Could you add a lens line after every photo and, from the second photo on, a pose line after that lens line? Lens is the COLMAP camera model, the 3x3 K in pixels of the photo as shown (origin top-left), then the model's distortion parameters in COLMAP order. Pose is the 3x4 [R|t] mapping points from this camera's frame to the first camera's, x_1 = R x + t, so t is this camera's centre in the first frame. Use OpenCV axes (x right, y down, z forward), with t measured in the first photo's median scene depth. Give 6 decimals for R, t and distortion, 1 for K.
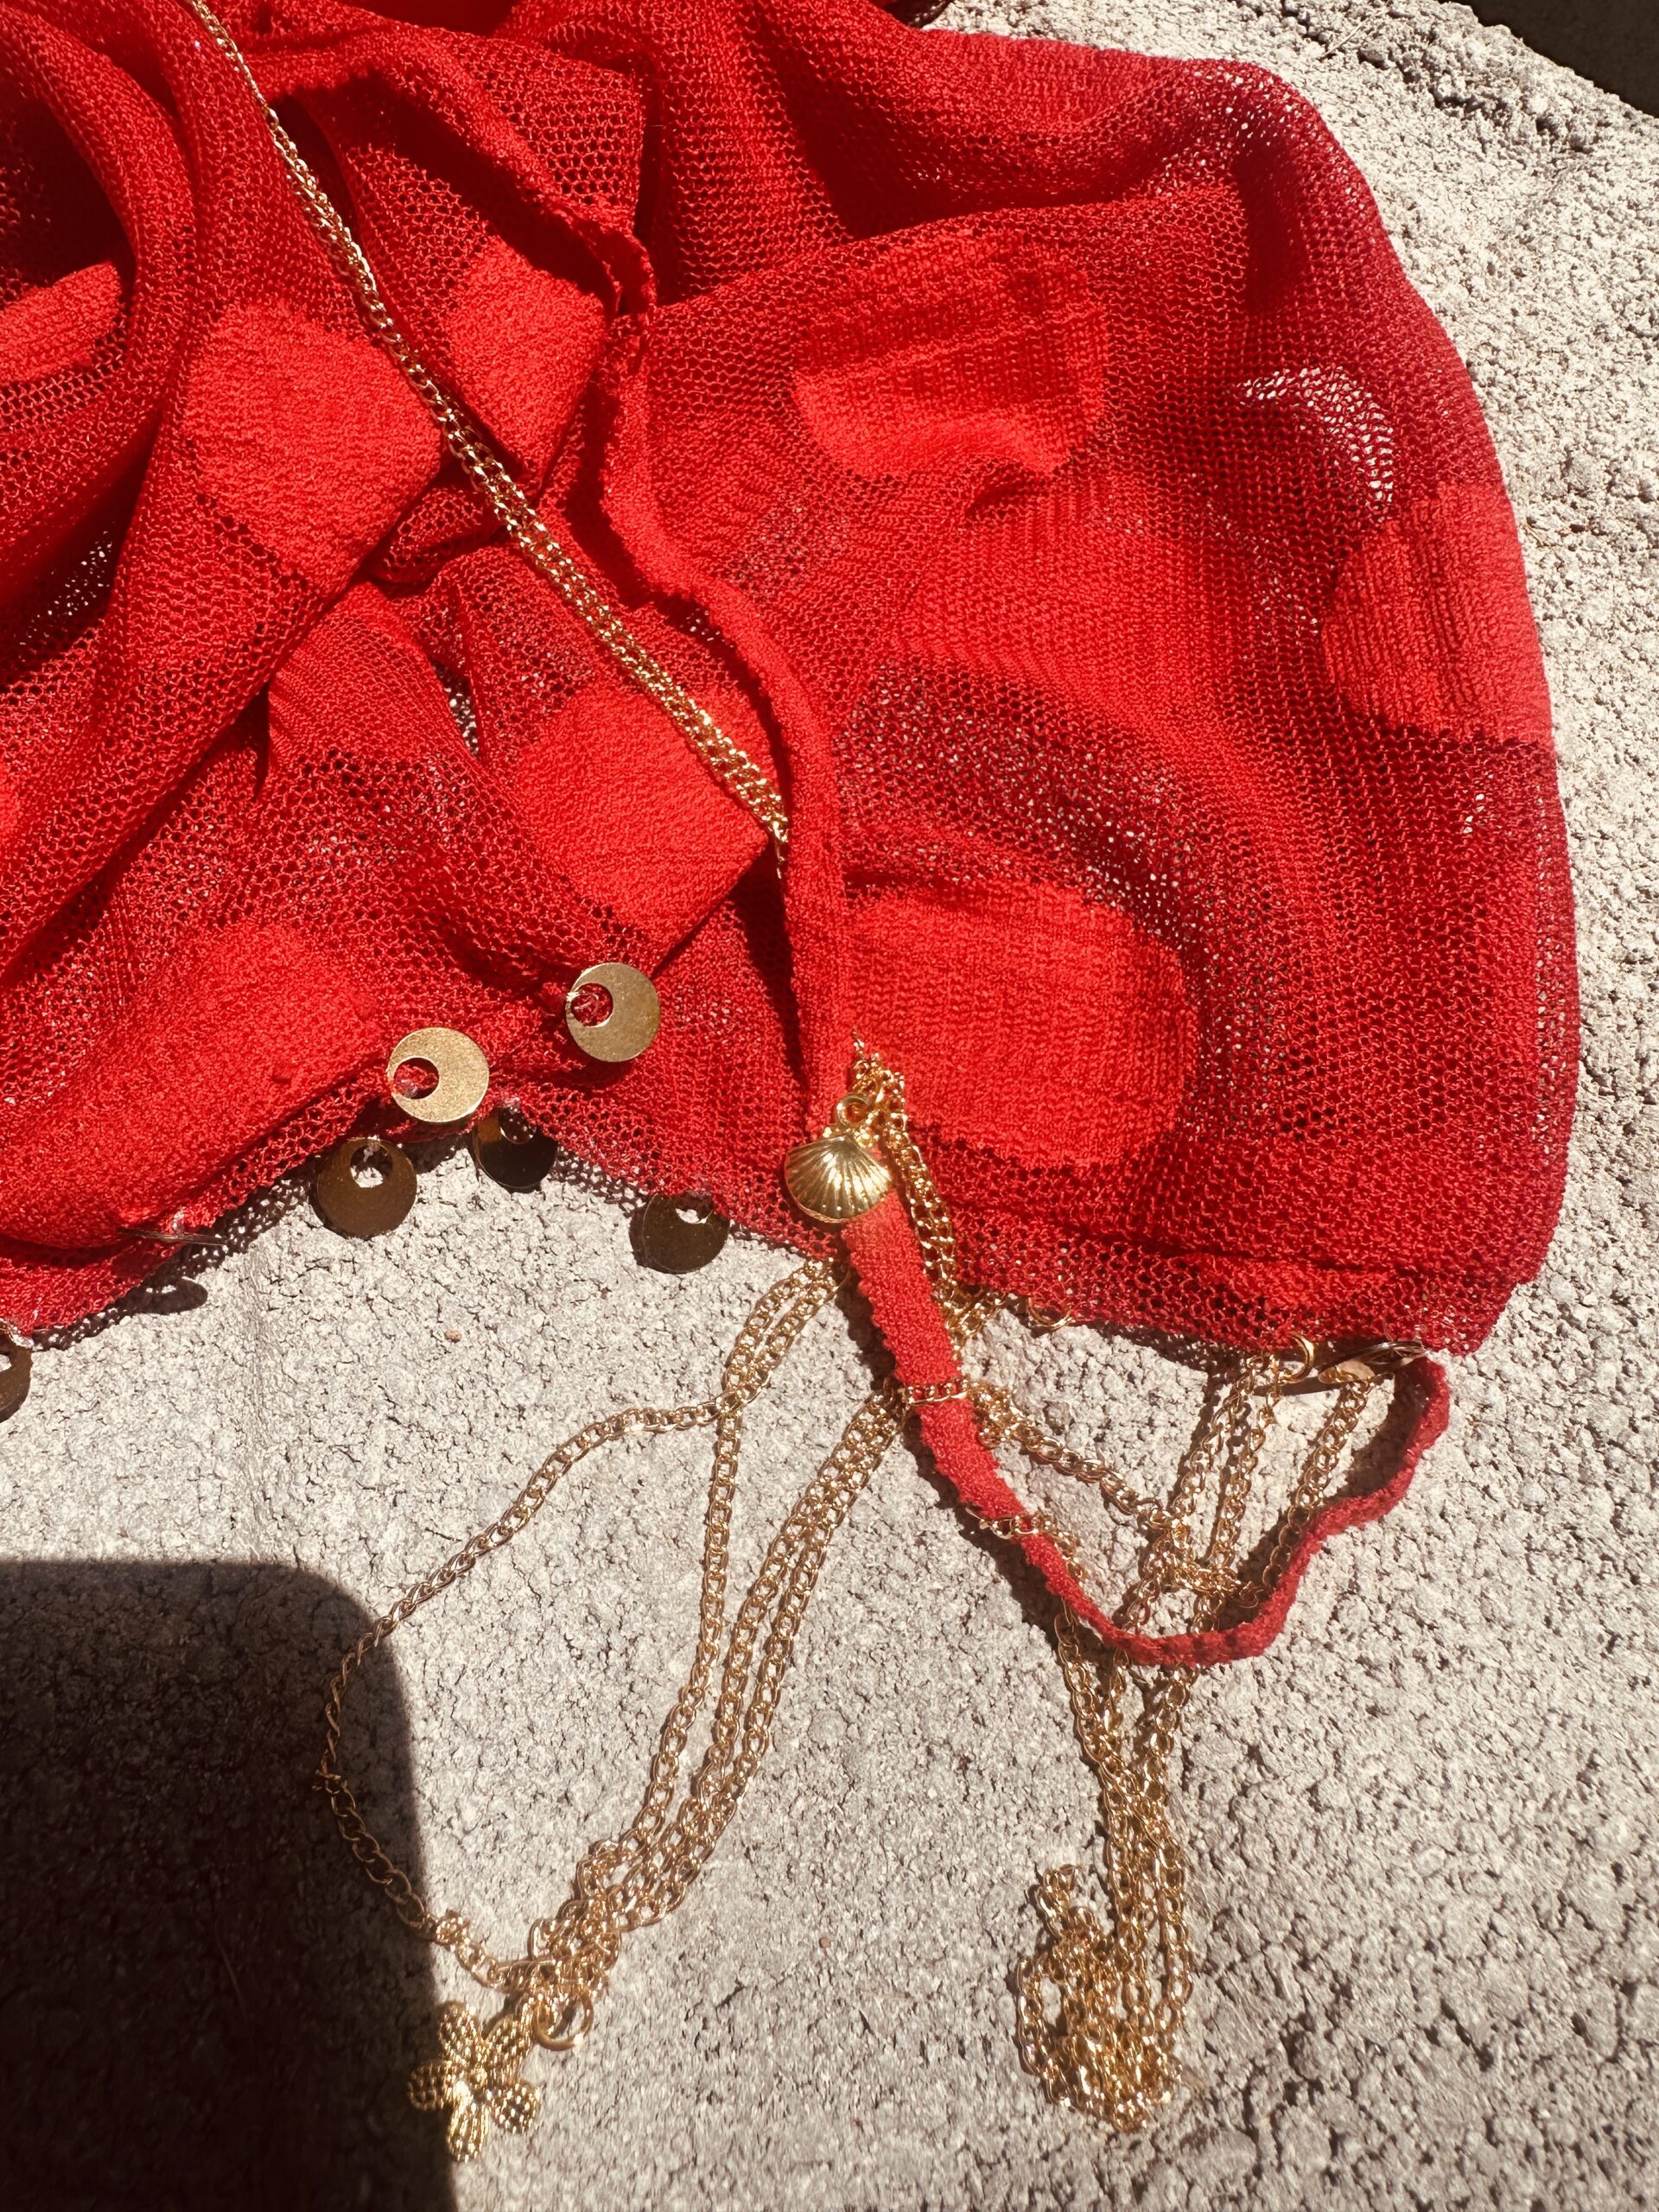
lens RADIAL K [[1577.8, 0, 686.4], [0, 1577.8, 1028.4], [0, 0, 1]] dist [-0.004668, -0.001640]
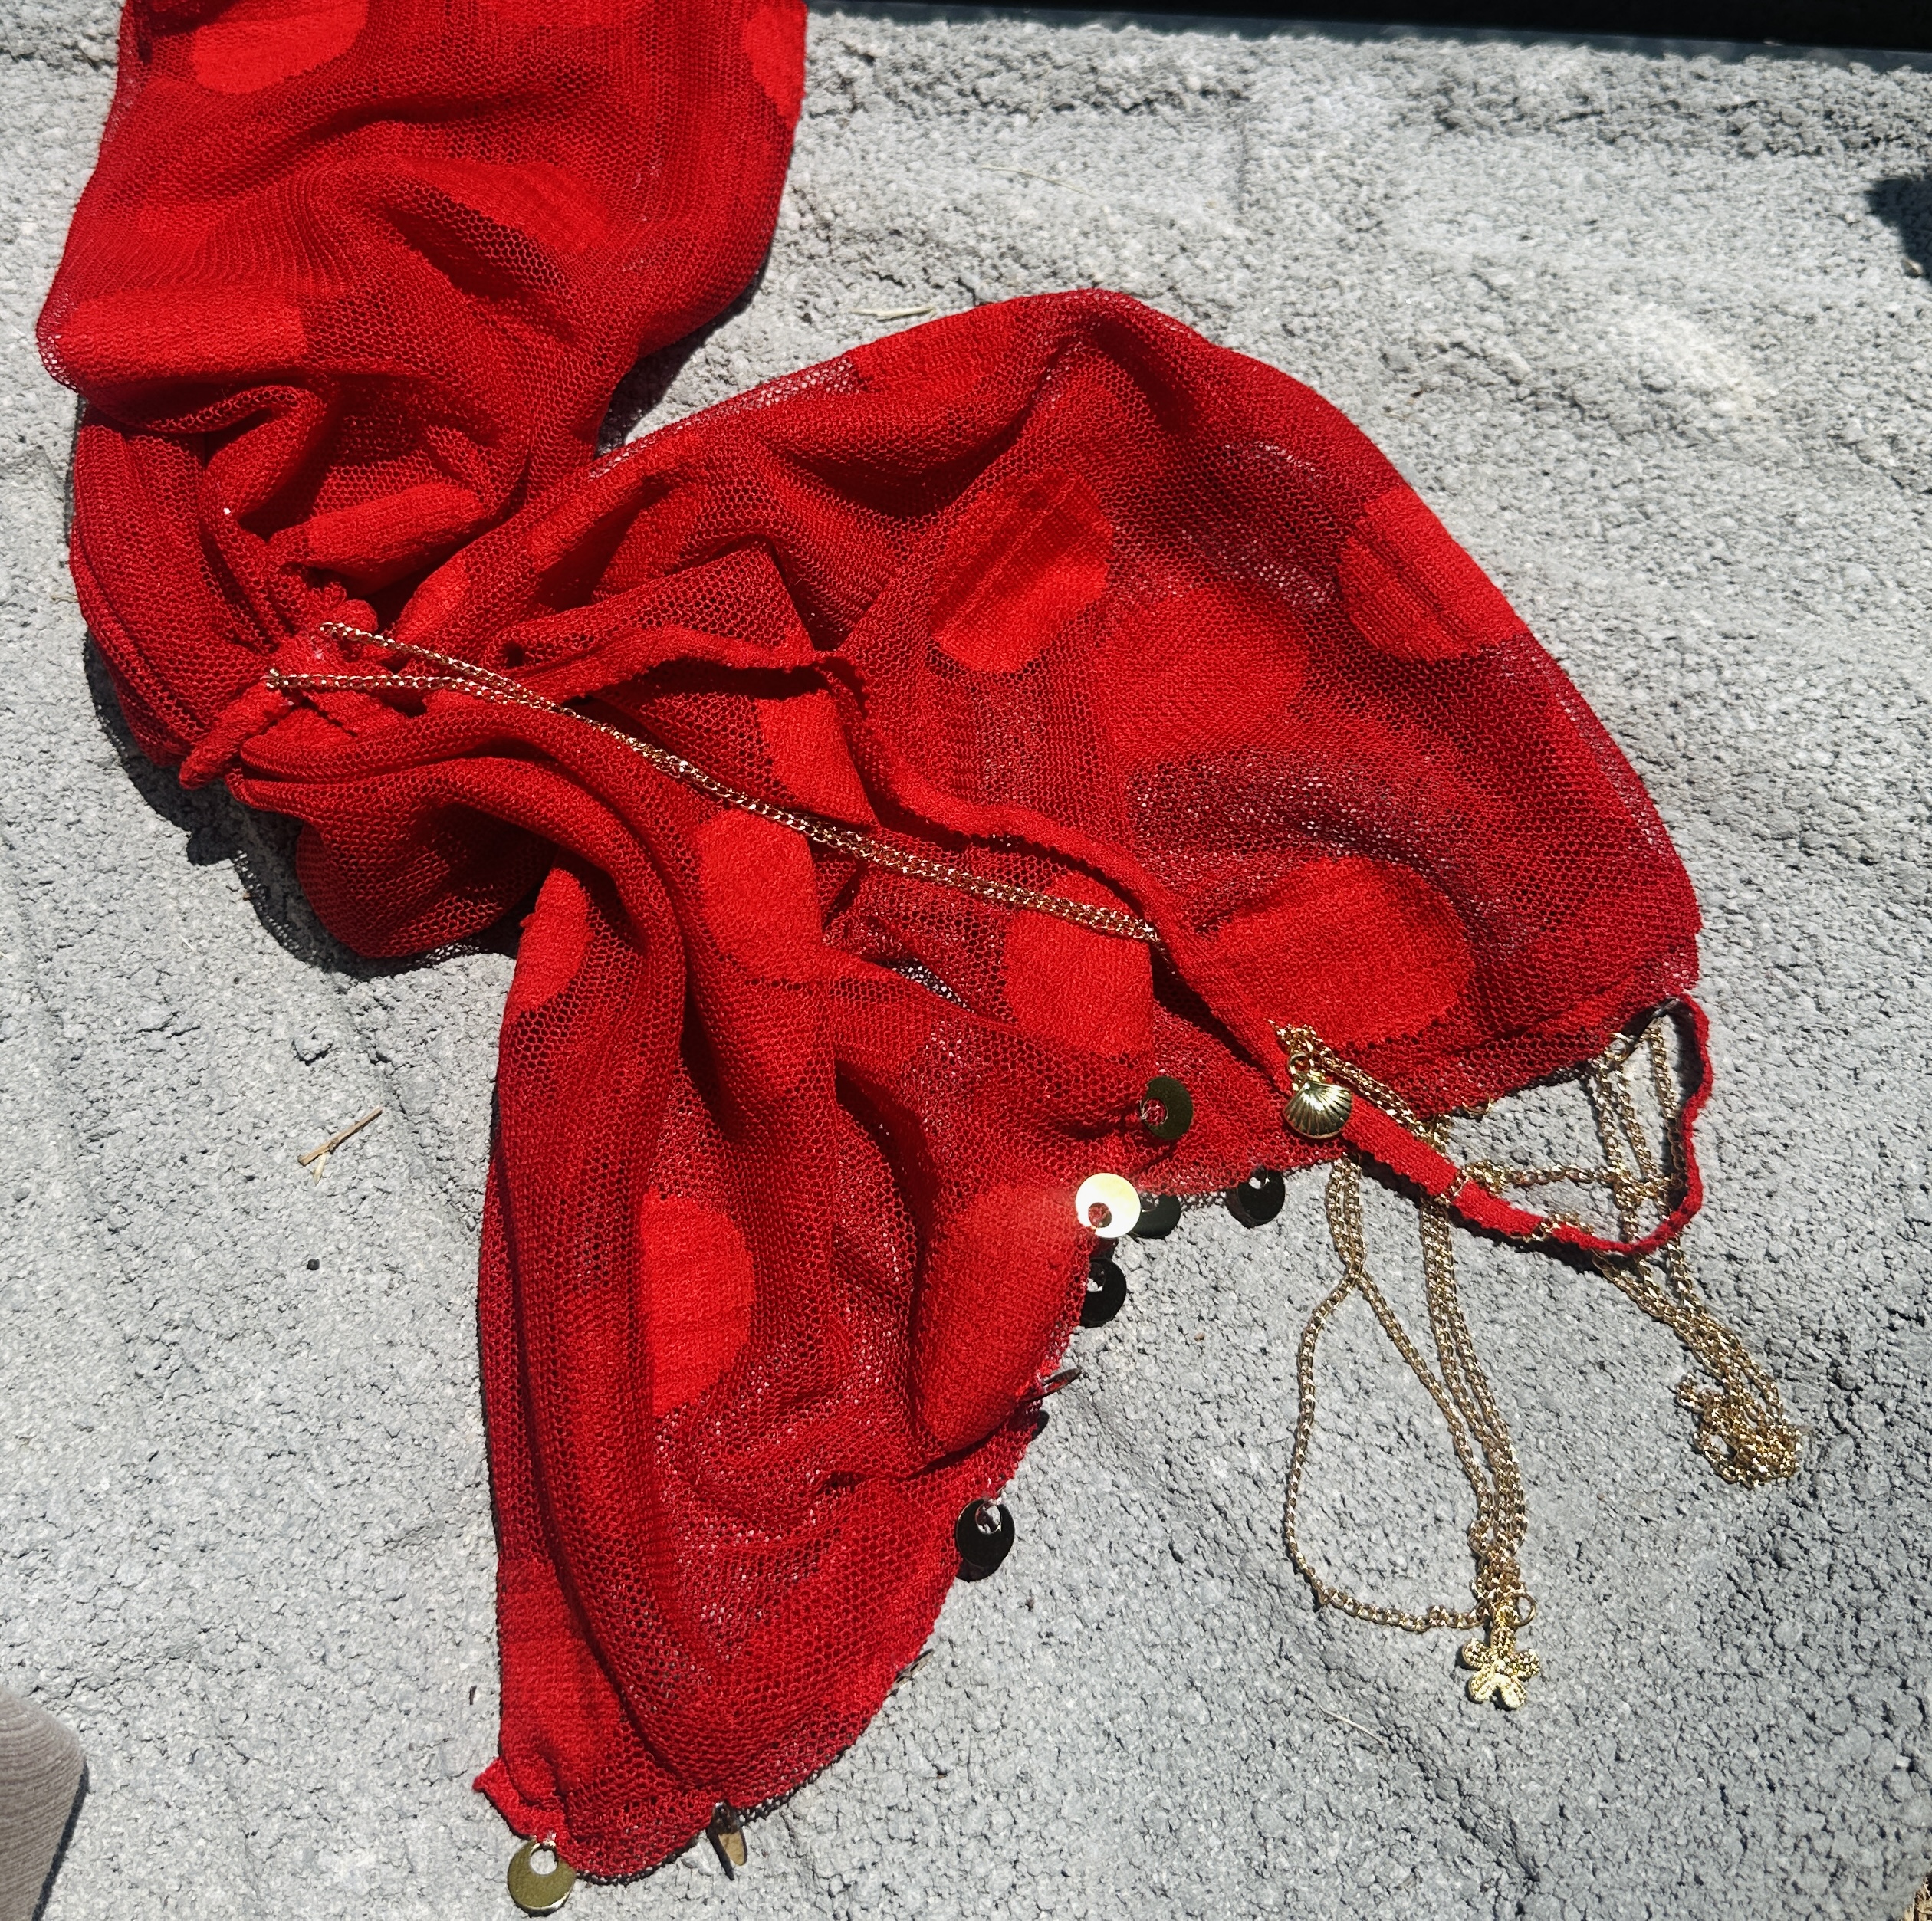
lens RADIAL K [[2203.0, 0, 834.2], [0, 2203.0, 740.6], [0, 0, 1]] dist [0.078557, -0.225492]
pose [[0.817872, -0.553630, 0.156778, -0.478312], [0.556376, 0.830393, 0.029890, -0.589117], [-0.146735, 0.062781, 0.987182, -1.208141]]
